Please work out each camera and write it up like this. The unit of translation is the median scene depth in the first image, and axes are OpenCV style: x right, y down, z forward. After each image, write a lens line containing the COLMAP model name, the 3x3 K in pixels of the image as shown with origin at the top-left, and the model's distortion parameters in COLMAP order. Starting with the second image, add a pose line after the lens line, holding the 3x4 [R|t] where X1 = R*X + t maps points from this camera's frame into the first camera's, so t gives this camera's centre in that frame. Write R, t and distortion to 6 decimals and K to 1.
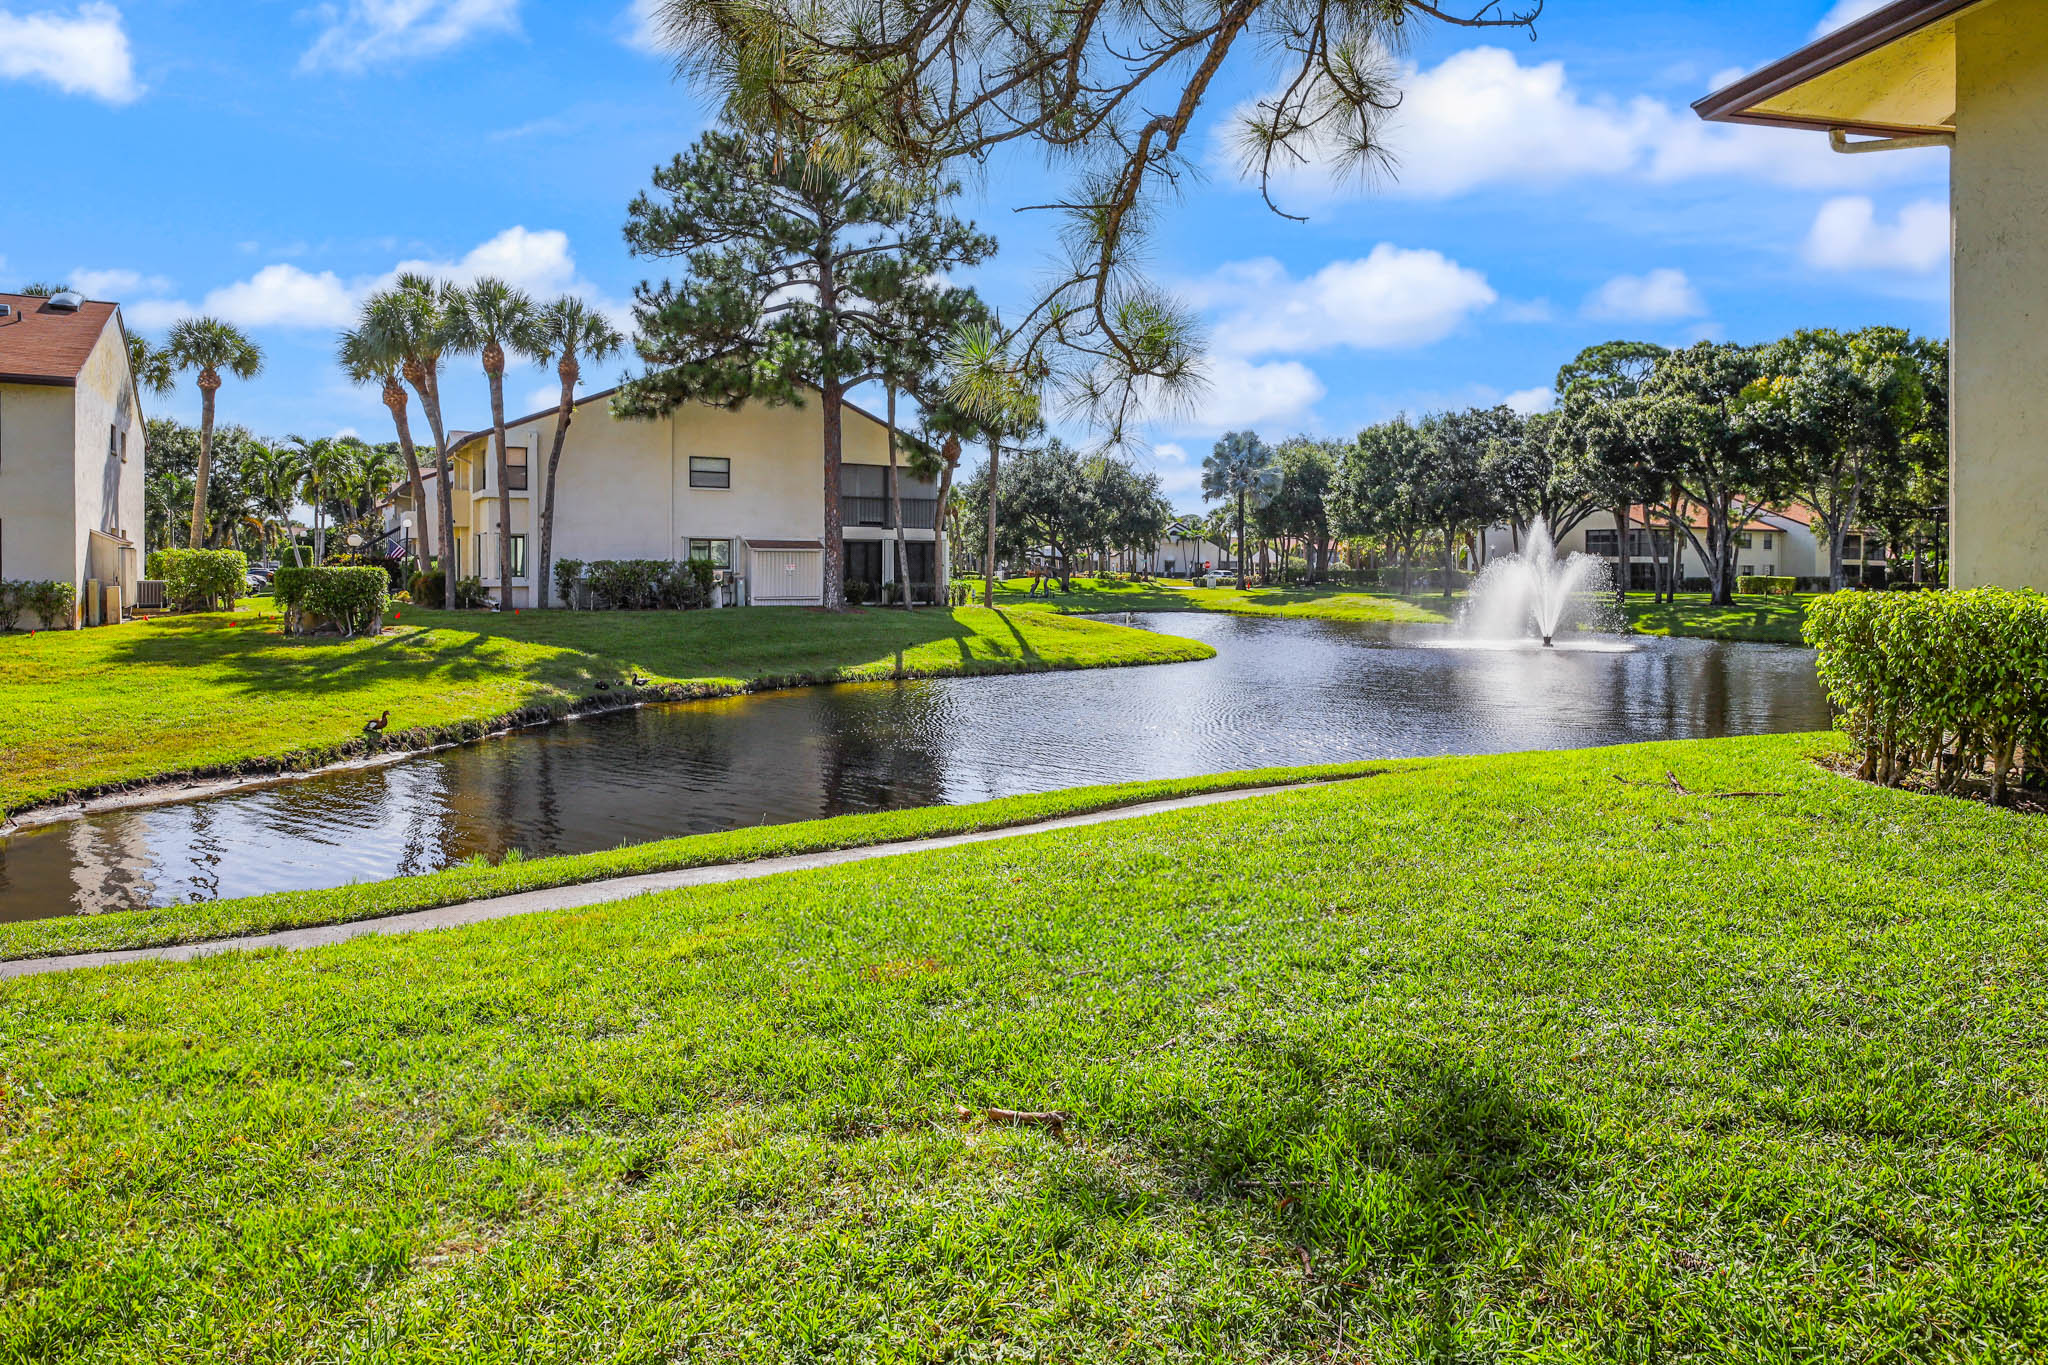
lens RADIAL K [[1179.9, 0, 1015.7], [0, 1179.9, 582.1], [0, 0, 1]] dist [-0.000190, -0.000998]
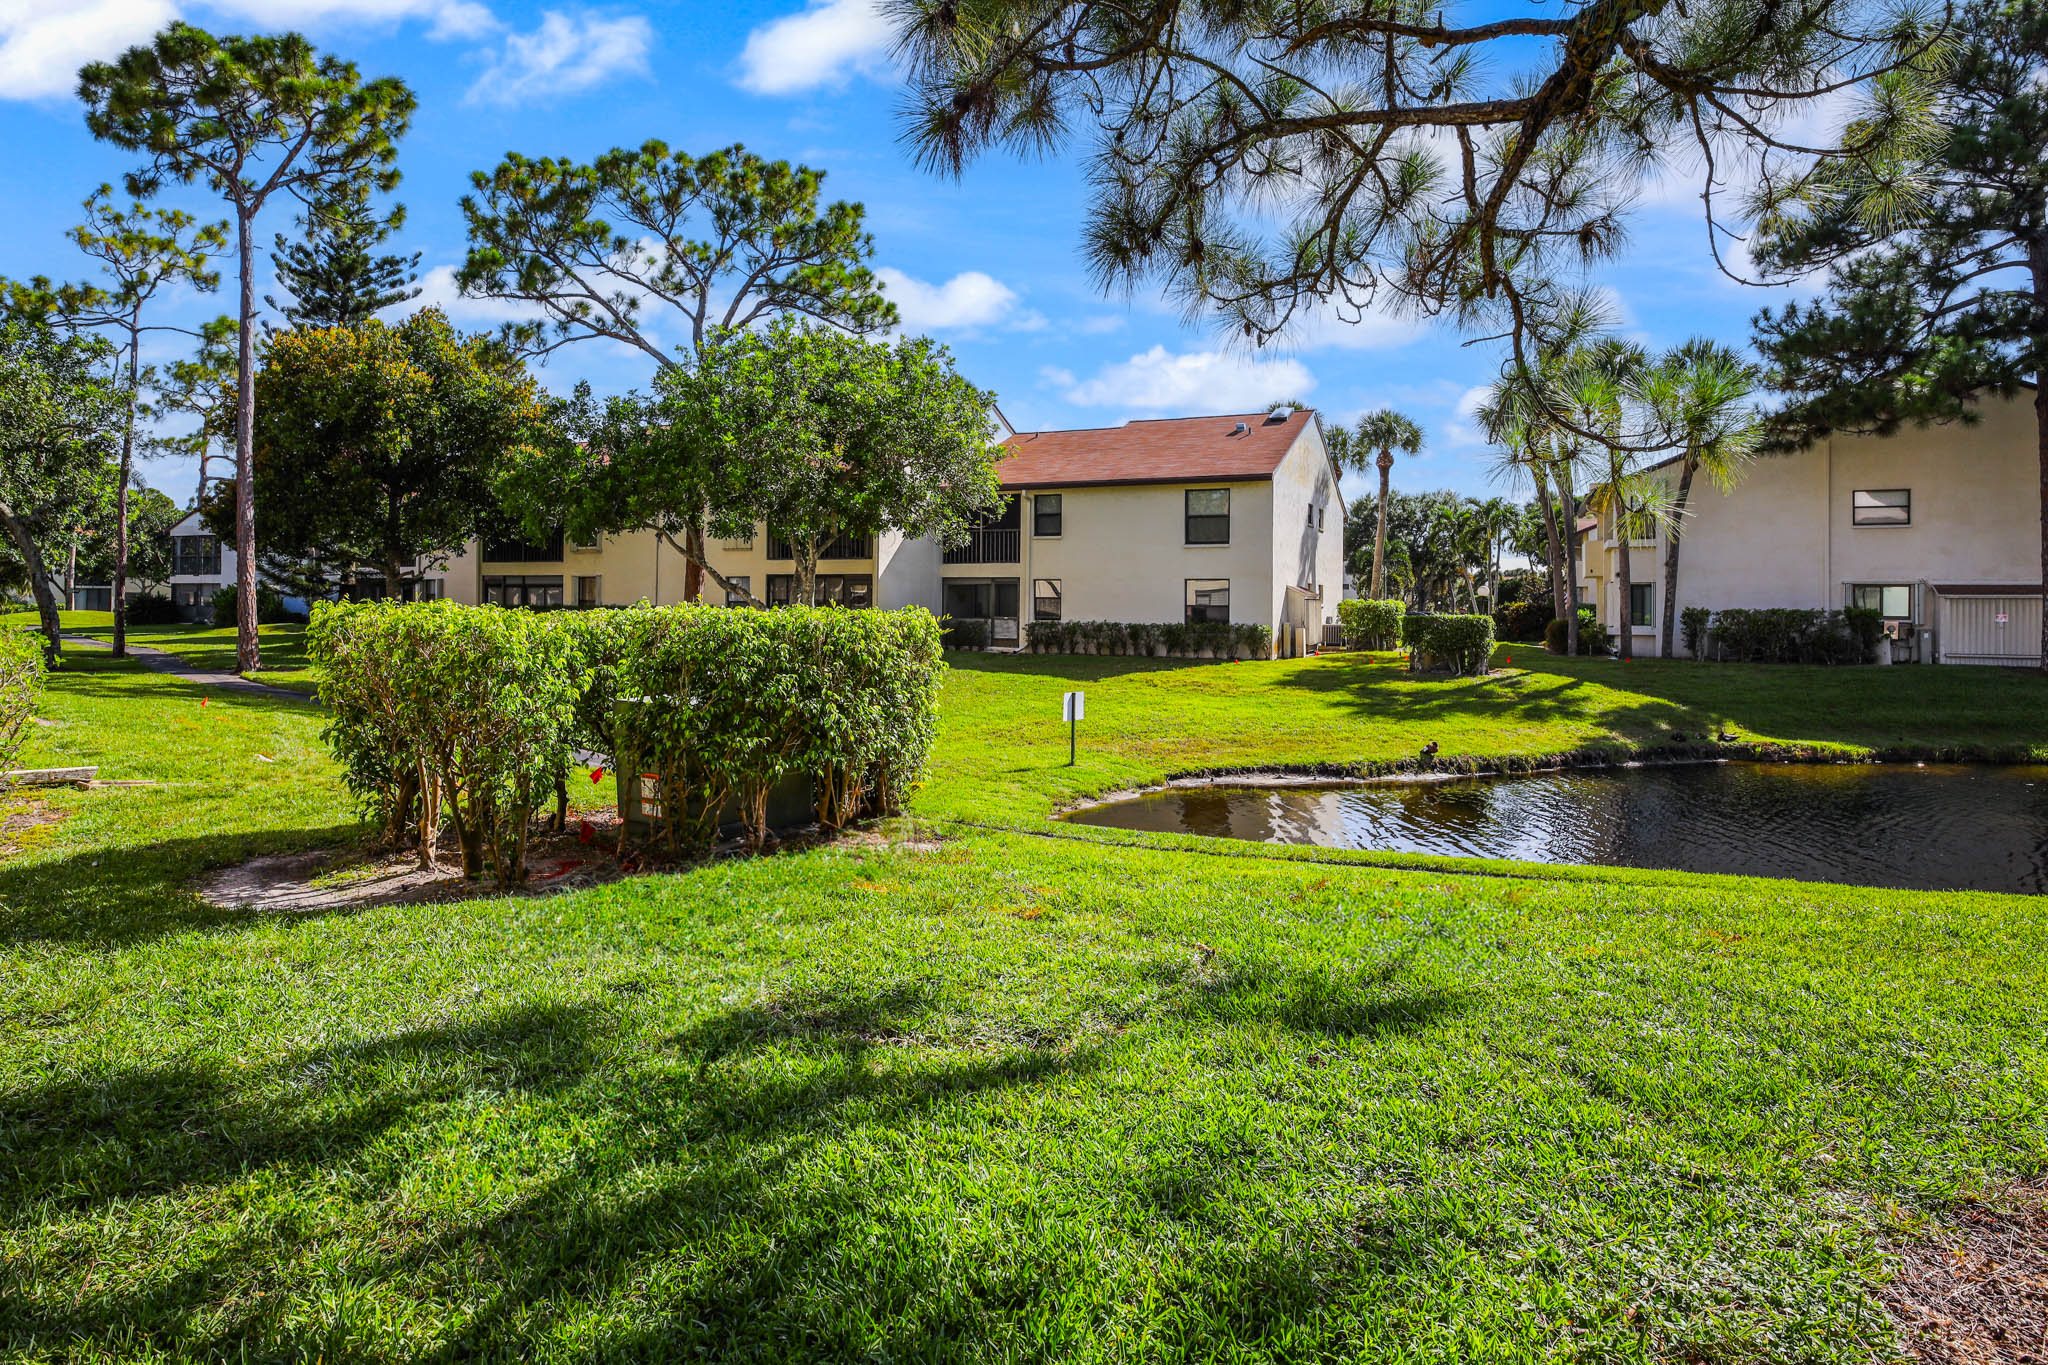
lens RADIAL K [[1179.9, 0, 1015.7], [0, 1179.9, 582.1], [0, 0, 1]] dist [-0.000190, -0.000998]
pose [[0.586674, -0.016848, -0.809648, 0.105432], [-0.015953, 0.999349, -0.032356, -0.000582], [0.809666, 0.031899, 0.586023, -0.020197]]
